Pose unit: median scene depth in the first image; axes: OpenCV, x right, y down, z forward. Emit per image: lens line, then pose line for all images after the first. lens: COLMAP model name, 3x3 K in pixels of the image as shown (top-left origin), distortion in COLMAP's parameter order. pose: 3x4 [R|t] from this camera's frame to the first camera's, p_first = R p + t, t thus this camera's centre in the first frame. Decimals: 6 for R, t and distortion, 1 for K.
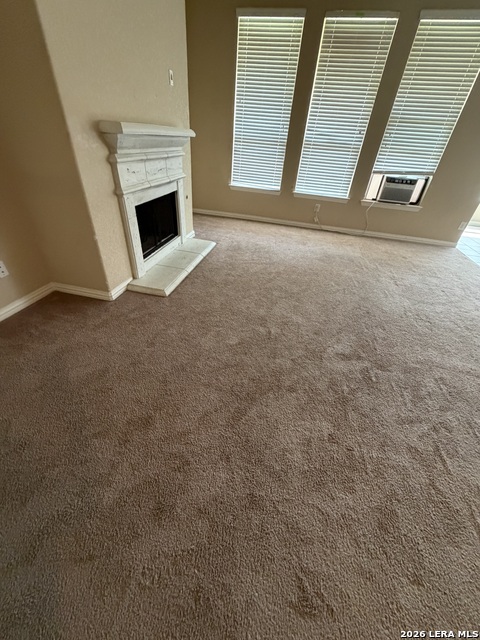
lens RADIAL K [[258.5, 0, 239.1], [0, 258.5, 320.4], [0, 0, 1]] dist [-0.000440, 0.000023]
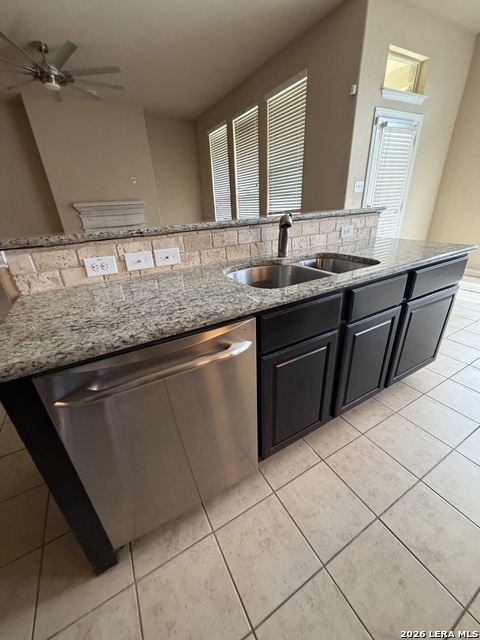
lens RADIAL K [[258.5, 0, 238.6], [0, 258.5, 321.9], [0, 0, 1]] dist [-0.000440, 0.000023]
pose [[0.680580, 0.217137, -0.699759, 1.625048], [-0.344740, 0.937651, -0.044336, -0.032598], [0.646503, 0.271409, 0.713002, 0.275494]]
